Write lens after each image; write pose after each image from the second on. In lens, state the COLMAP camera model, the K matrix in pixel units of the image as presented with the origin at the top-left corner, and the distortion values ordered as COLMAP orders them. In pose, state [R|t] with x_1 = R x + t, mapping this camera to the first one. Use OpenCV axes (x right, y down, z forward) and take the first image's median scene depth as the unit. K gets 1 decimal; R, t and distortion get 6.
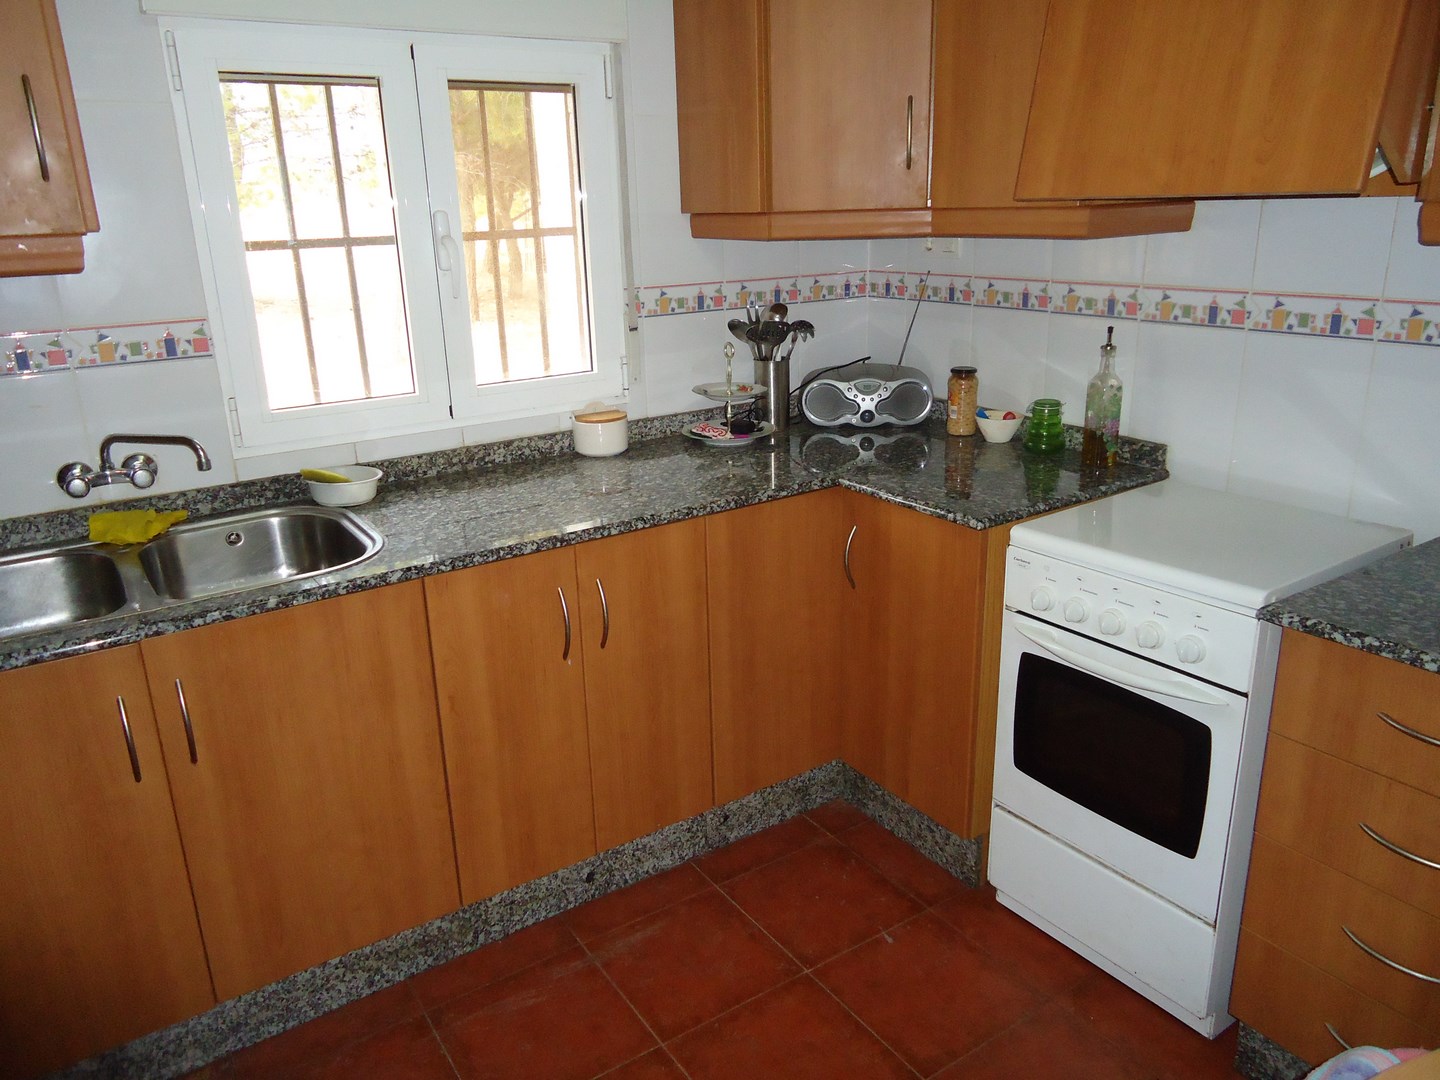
lens RADIAL K [[1061.3, 0, 720.0], [0, 1061.3, 540.0], [0, 0, 1]] dist [0.005872, 0.005146]
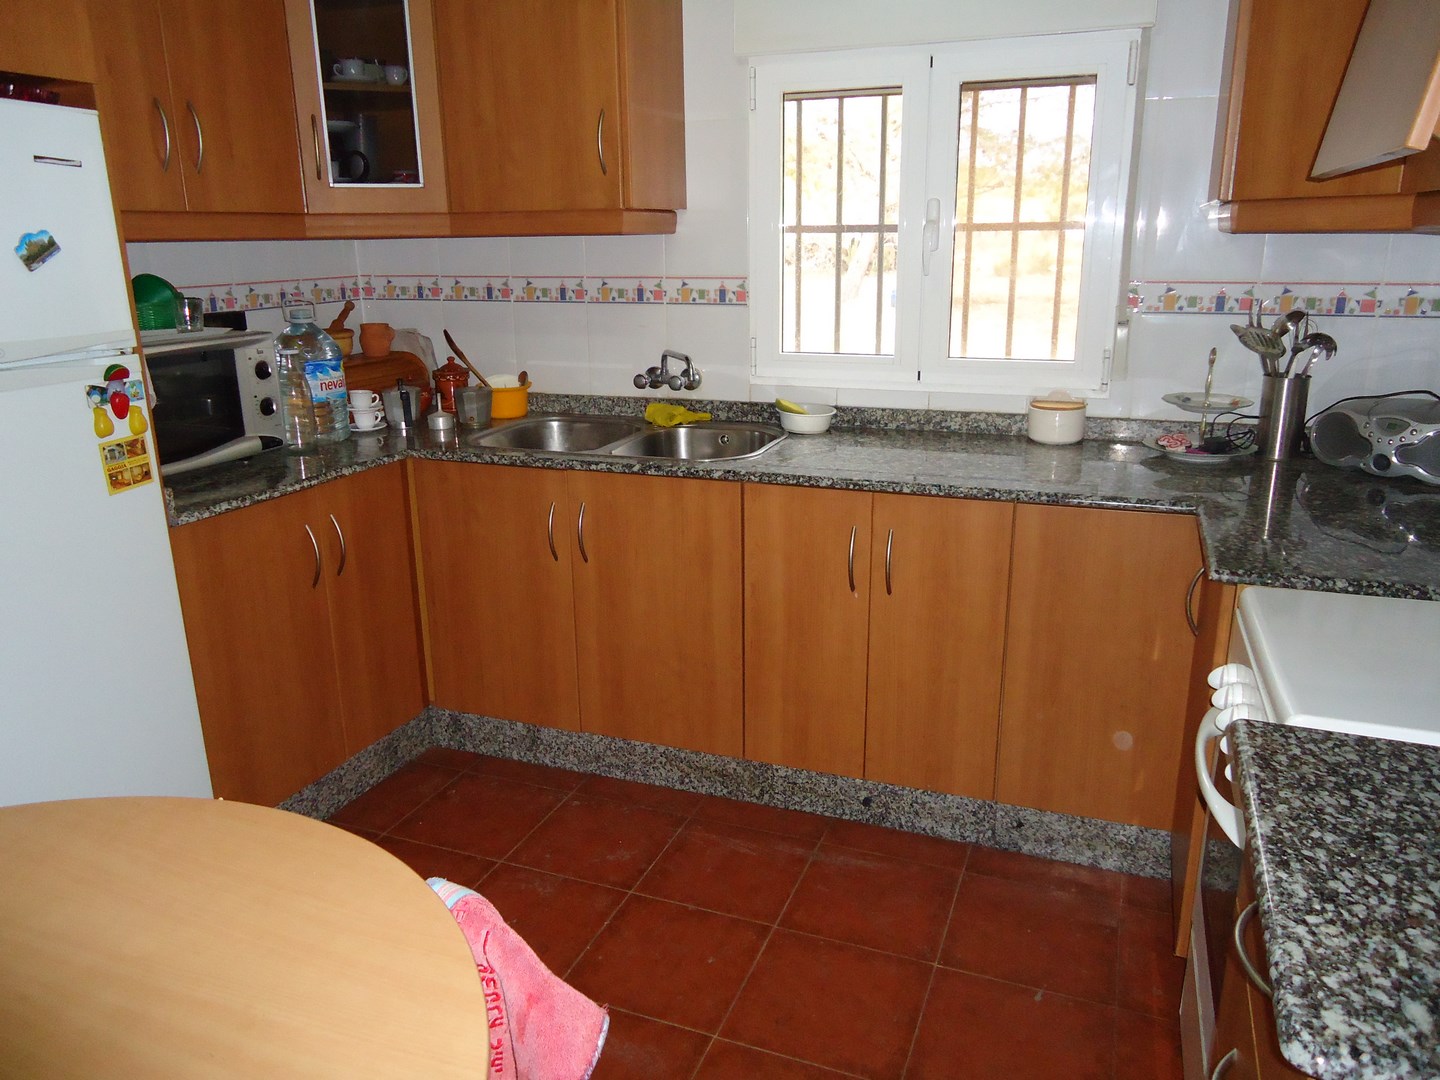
lens RADIAL K [[1061.3, 0, 720.0], [0, 1061.3, 540.0], [0, 0, 1]] dist [0.005872, 0.005146]
pose [[0.574088, 0.249862, -0.779738, 0.569133], [-0.256664, 0.959220, 0.118405, -0.033734], [0.777526, 0.132156, 0.614808, 0.164727]]
